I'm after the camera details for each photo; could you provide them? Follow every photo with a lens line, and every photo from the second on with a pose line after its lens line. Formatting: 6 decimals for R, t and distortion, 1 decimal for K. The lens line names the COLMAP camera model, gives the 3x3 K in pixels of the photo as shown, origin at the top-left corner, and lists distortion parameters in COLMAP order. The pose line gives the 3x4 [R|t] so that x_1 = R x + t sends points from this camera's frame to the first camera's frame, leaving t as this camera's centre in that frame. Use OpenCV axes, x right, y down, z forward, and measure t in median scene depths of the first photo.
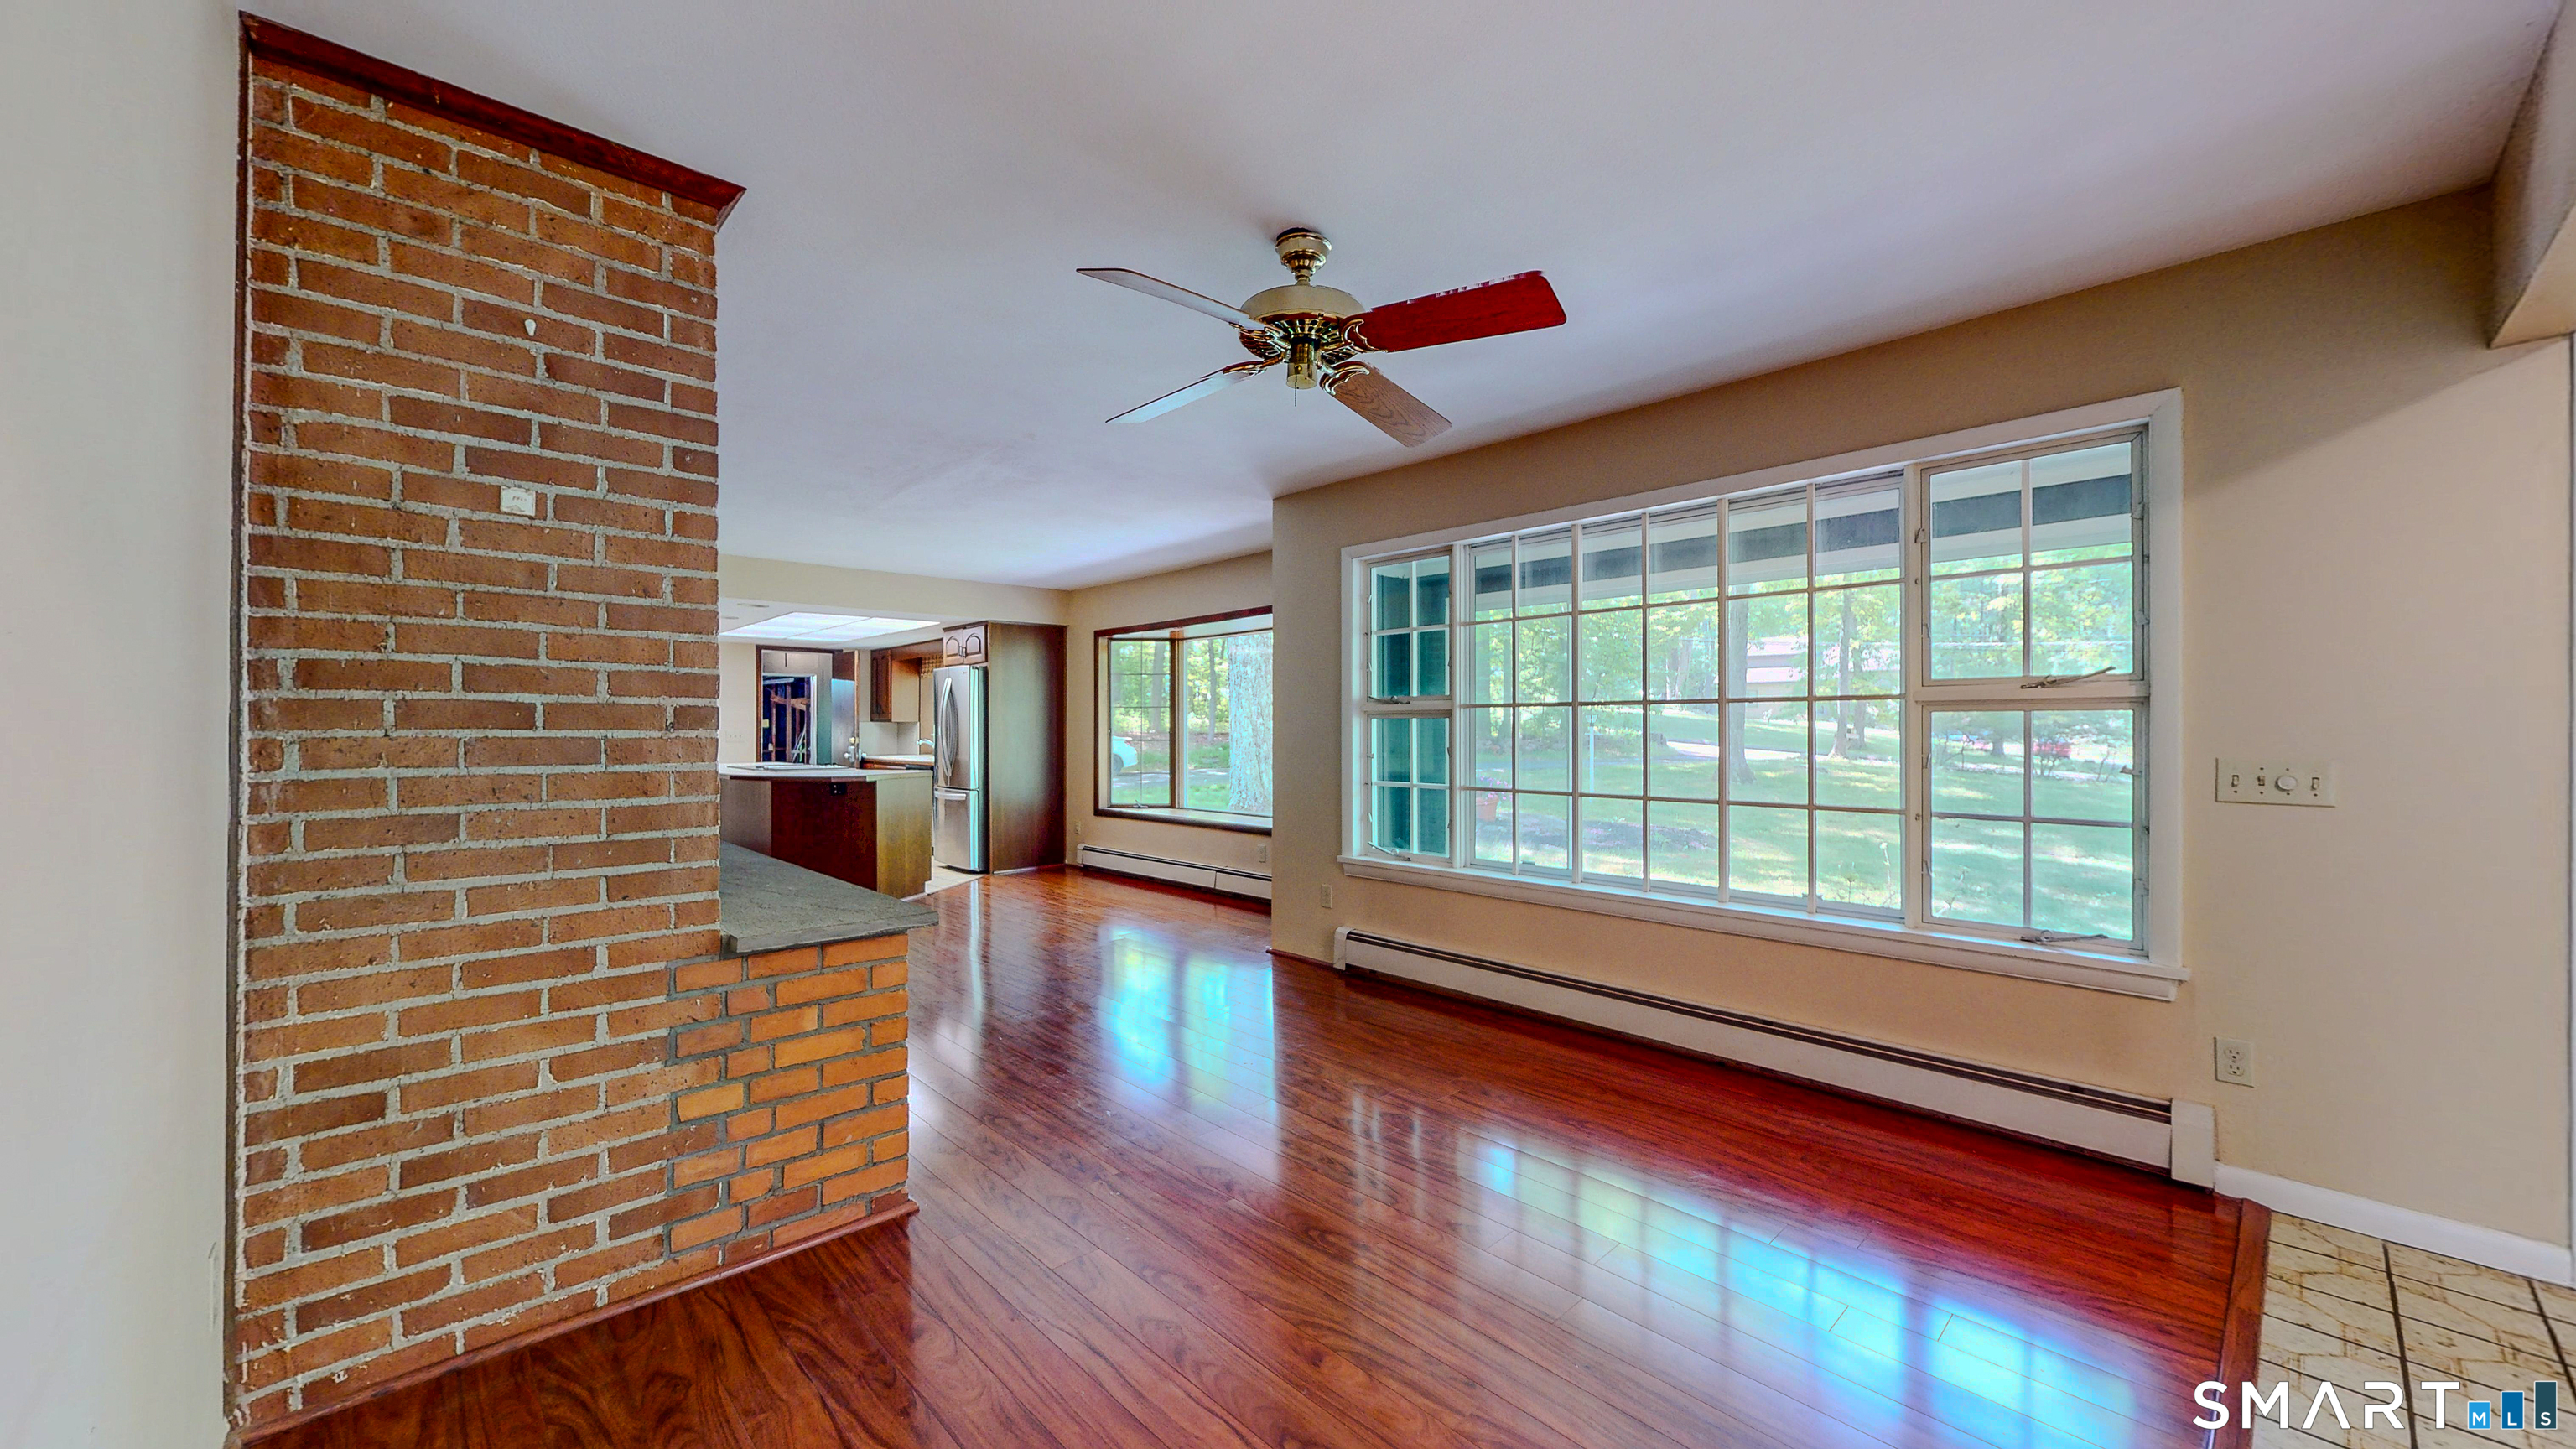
lens RADIAL K [[945.8, 0, 1309.3], [0, 945.8, 722.6], [0, 0, 1]] dist [0.002749, 0.000622]
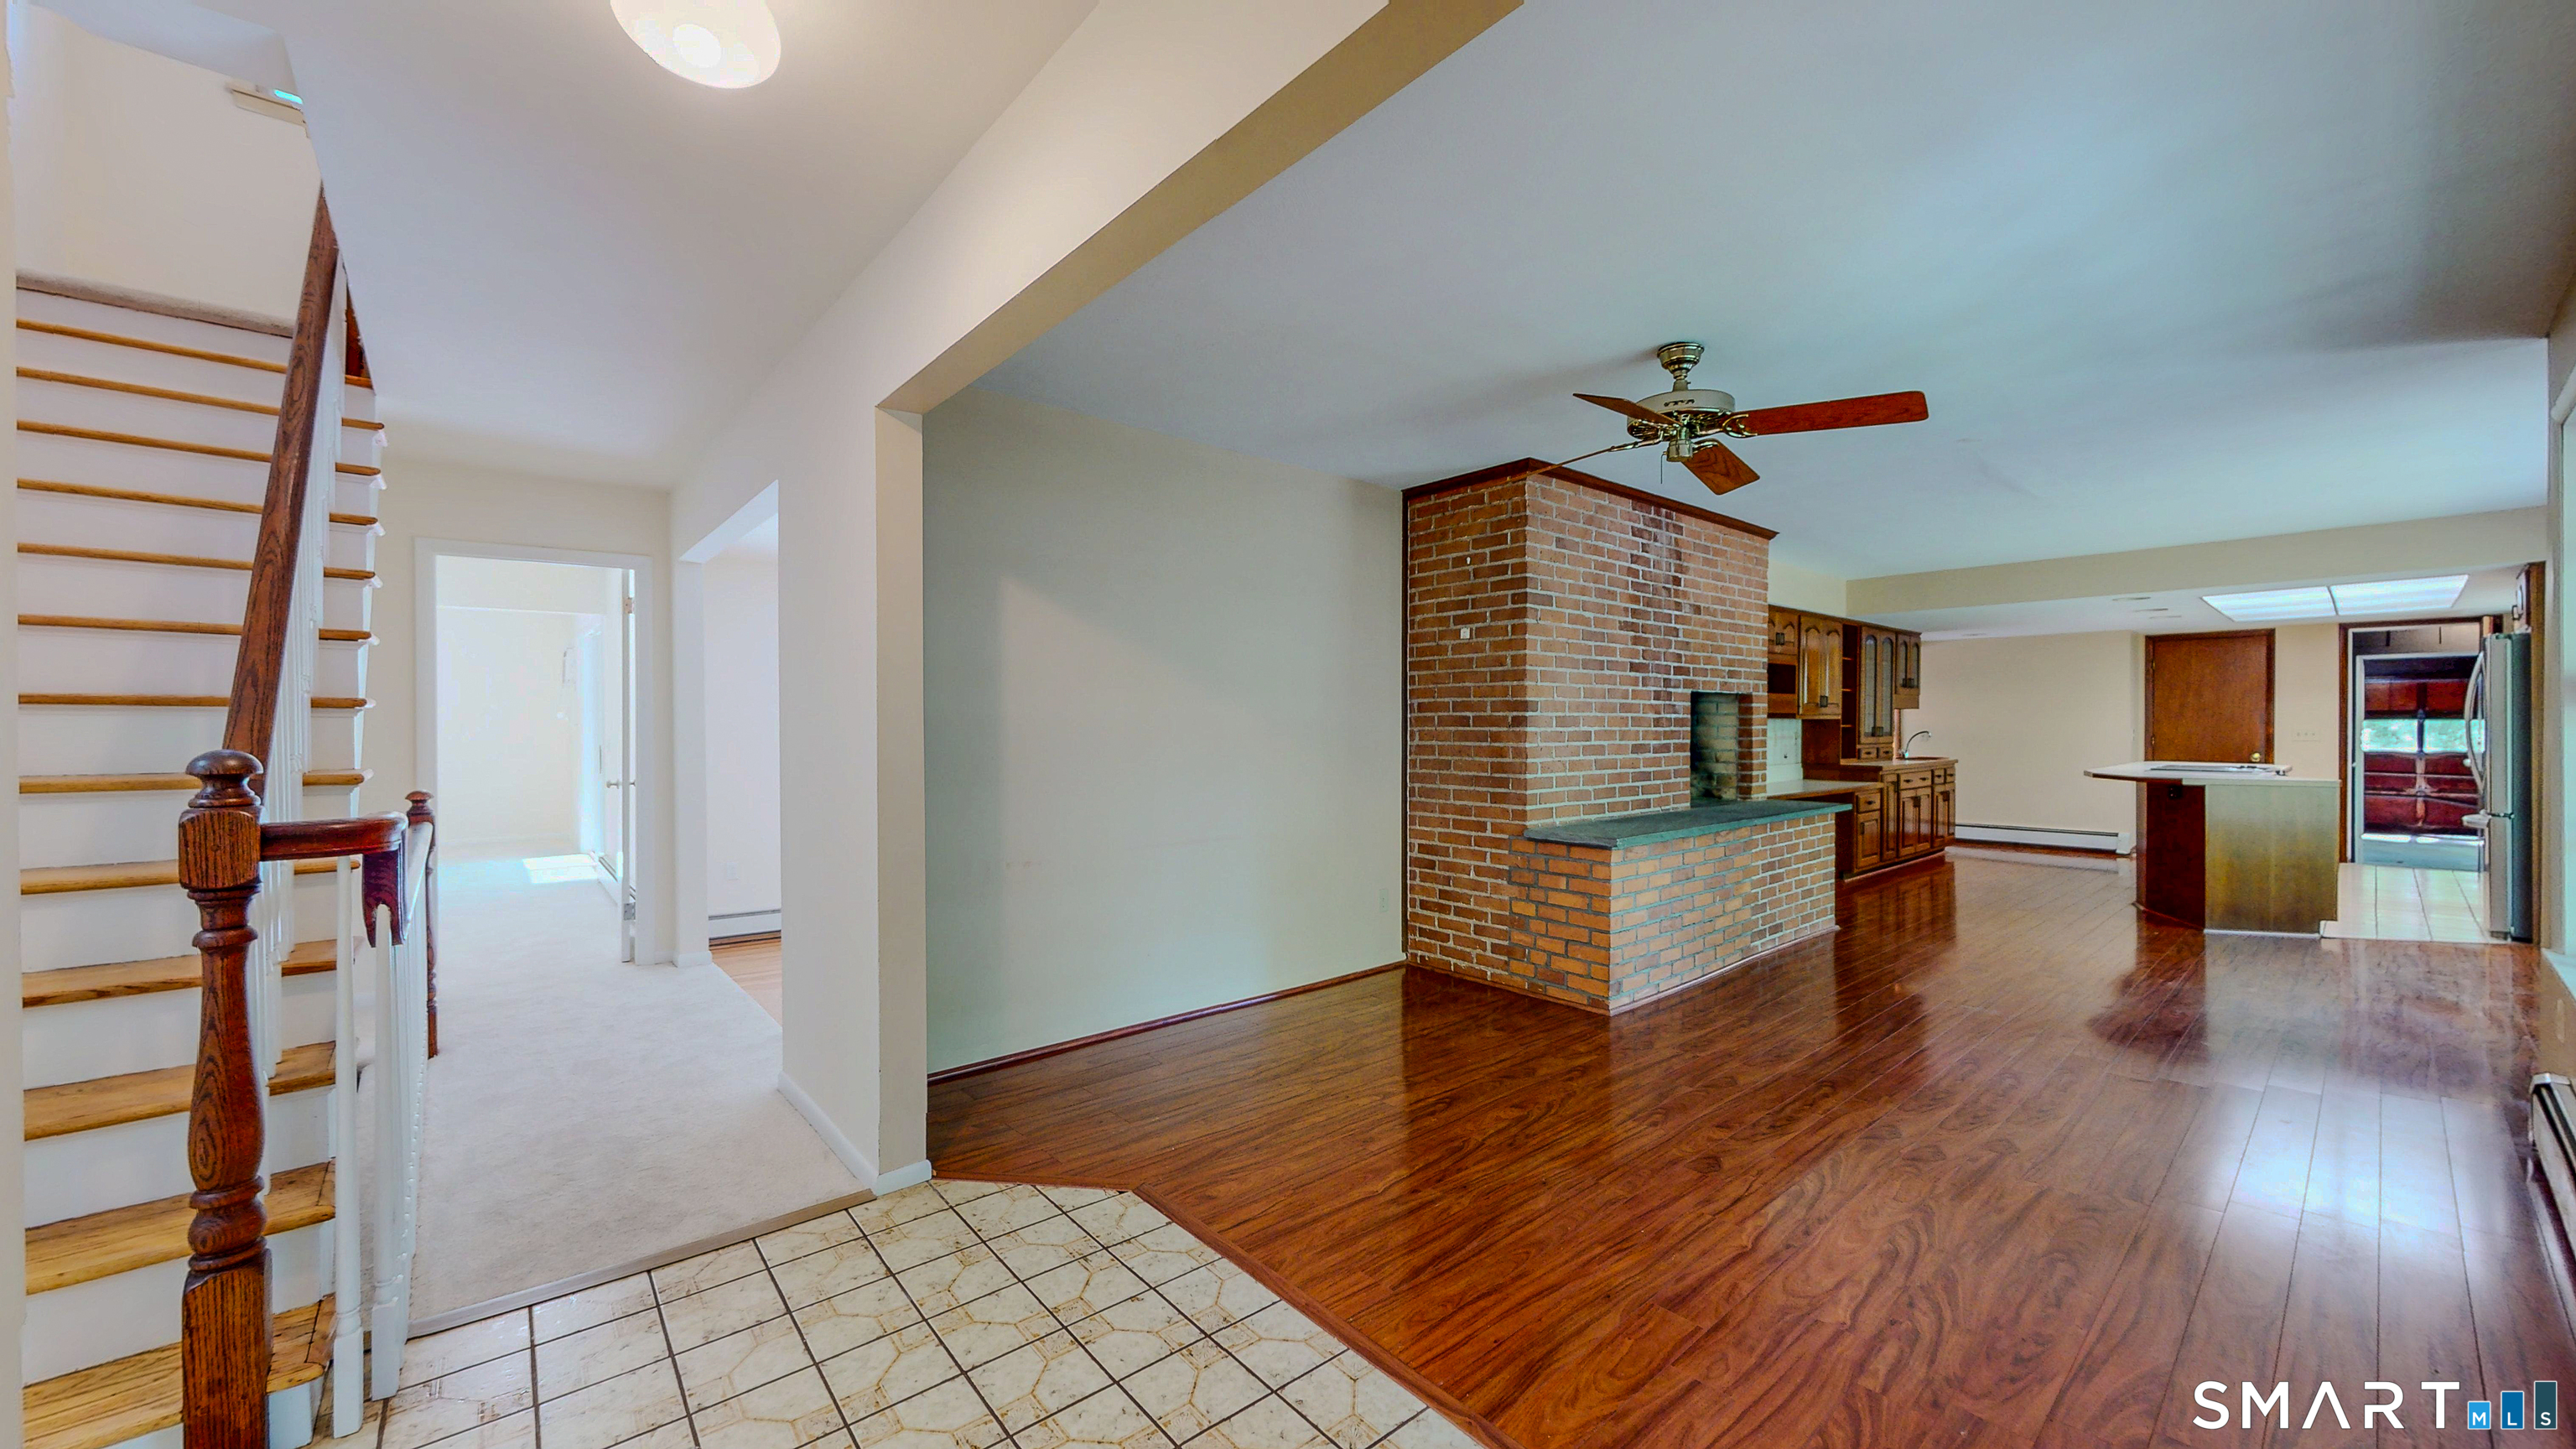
lens RADIAL K [[945.8, 0, 1274.1], [0, 945.8, 727.0], [0, 0, 1]] dist [0.002749, 0.000622]
pose [[-0.056673, 0.000364, -0.998393, 1.499312], [0.005173, 0.999987, 0.000071, 0.004134], [0.998379, -0.005161, -0.056674, 0.596779]]
